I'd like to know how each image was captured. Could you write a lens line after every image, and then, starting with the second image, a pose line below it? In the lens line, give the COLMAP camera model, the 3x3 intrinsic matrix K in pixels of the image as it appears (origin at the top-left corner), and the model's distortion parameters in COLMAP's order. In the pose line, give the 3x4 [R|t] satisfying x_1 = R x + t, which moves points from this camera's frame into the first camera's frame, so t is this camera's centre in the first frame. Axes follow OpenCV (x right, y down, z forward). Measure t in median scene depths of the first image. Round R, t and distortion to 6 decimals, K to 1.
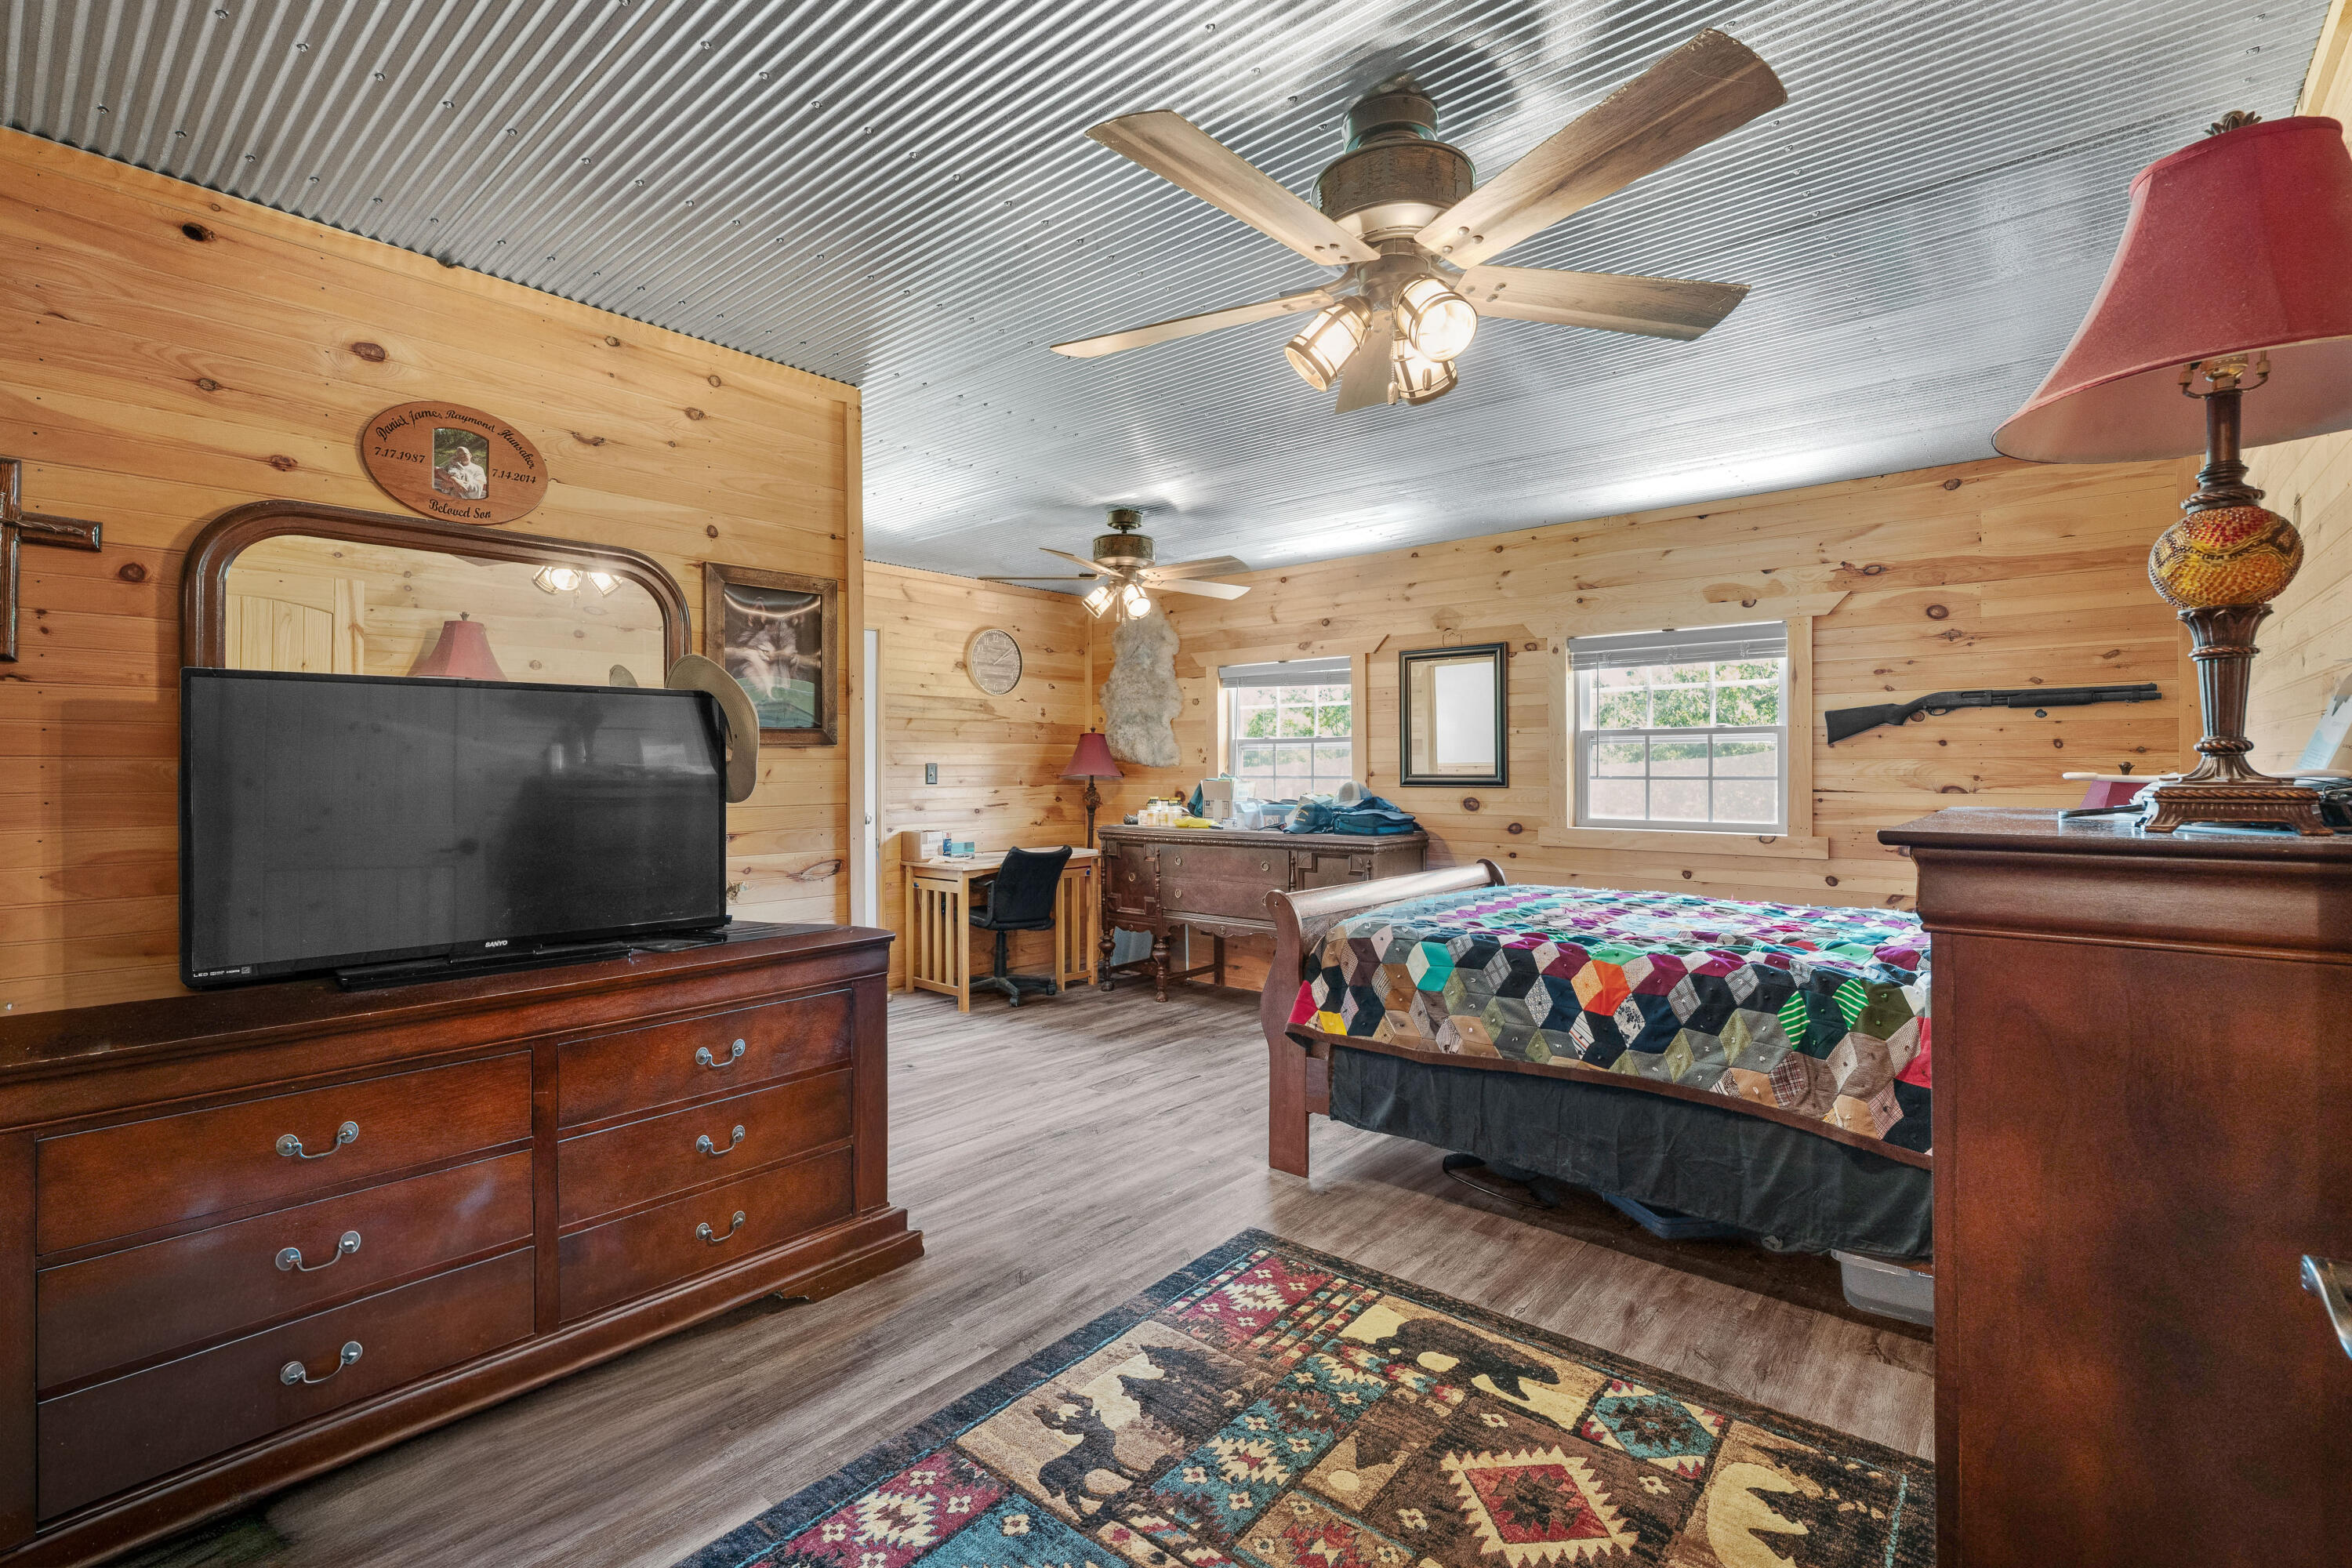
lens RADIAL K [[1051.2, 0, 1169.8], [0, 1051.2, 752.6], [0, 0, 1]] dist [0.000970, 0.000153]
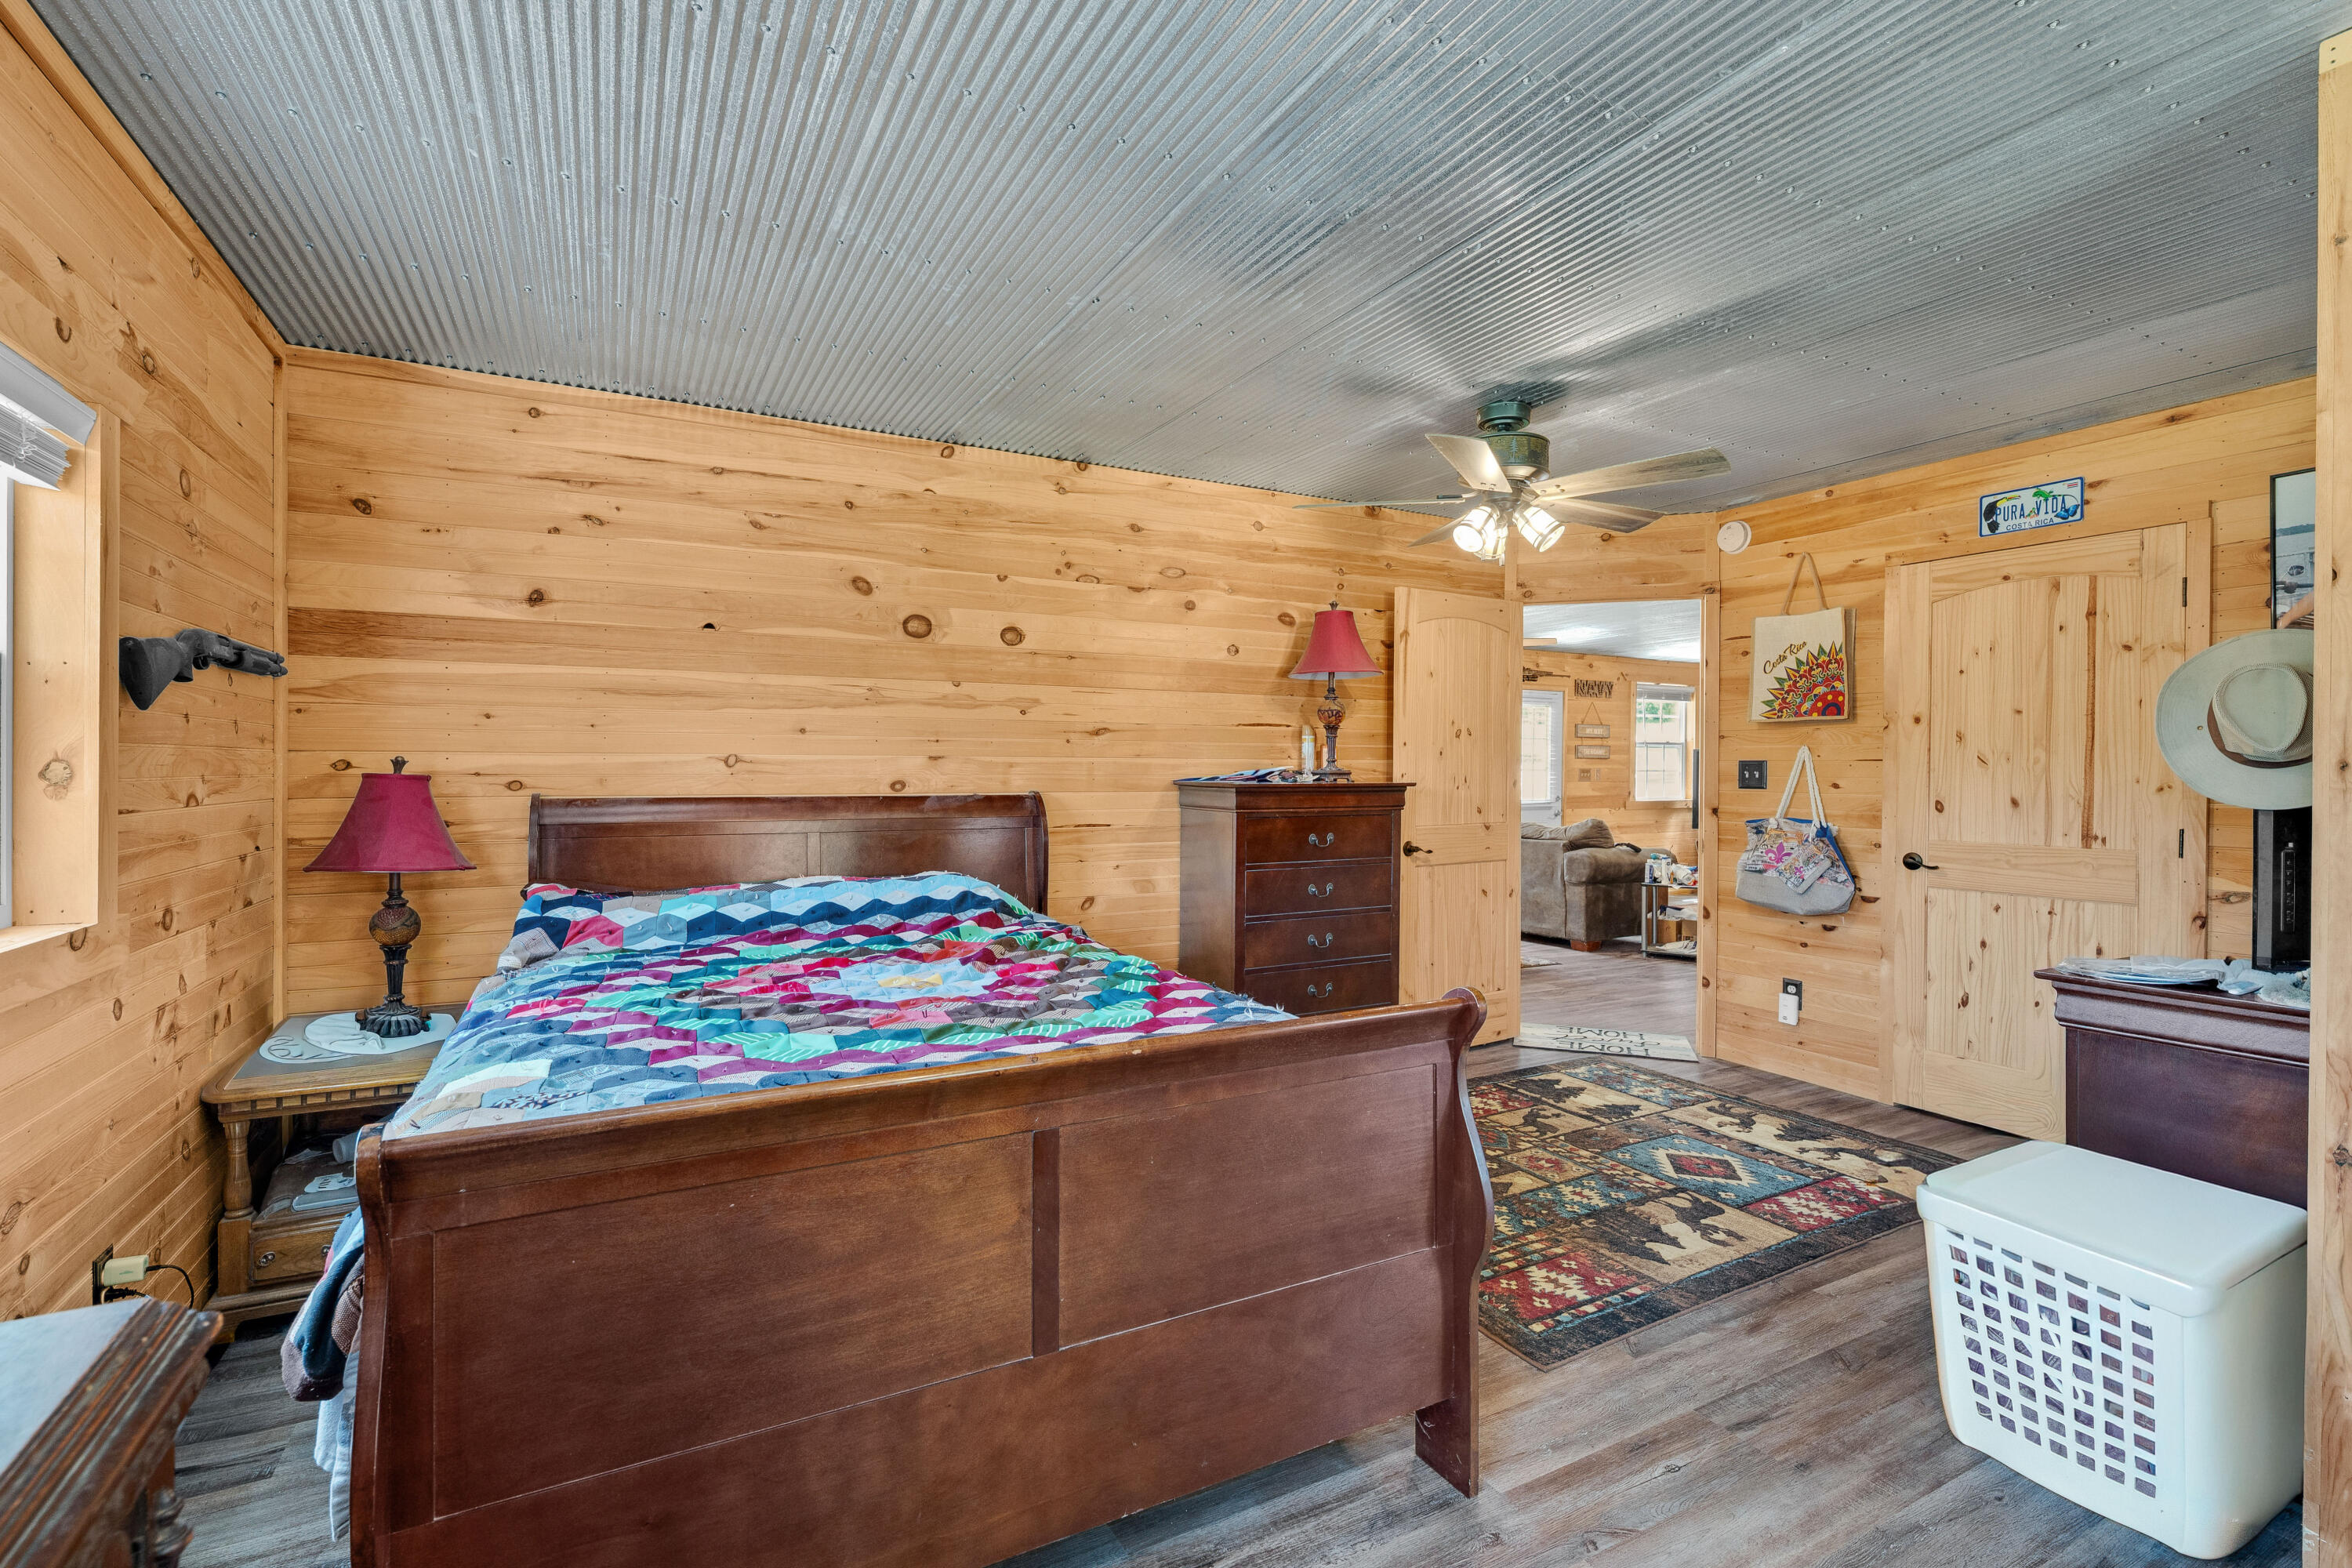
lens RADIAL K [[1051.2, 0, 1169.8], [0, 1051.2, 752.6], [0, 0, 1]] dist [0.000970, 0.000153]
pose [[-0.932502, -0.000381, 0.361166, 0.070794], [-0.009256, 0.999696, -0.022842, 0.033210], [-0.361047, -0.024643, -0.932222, 2.384016]]
